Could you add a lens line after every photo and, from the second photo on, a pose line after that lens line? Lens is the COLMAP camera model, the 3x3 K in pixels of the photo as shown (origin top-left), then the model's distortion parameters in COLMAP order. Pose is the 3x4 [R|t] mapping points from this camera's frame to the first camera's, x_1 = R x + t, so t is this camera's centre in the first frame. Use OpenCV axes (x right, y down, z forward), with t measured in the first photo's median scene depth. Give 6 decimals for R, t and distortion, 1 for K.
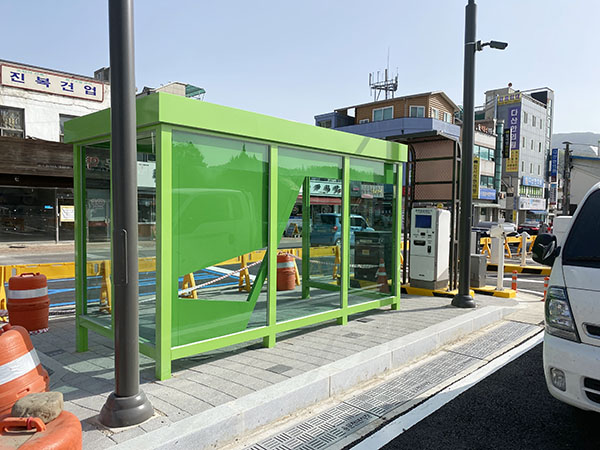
lens RADIAL K [[478.0, 0, 301.6], [0, 478.0, 233.8], [0, 0, 1]] dist [0.006517, -0.001920]
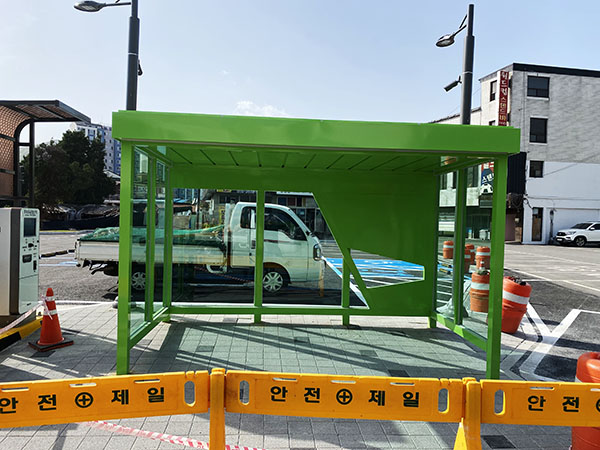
lens RADIAL K [[470.7, 0, 316.1], [0, 470.7, 223.1], [0, 0, 1]] dist [-0.026922, -0.001335]
pose [[-0.753913, -0.033659, 0.656112, -0.109341], [0.009339, 0.998037, 0.061931, -0.015012], [-0.656908, 0.052818, -0.752118, 0.261103]]
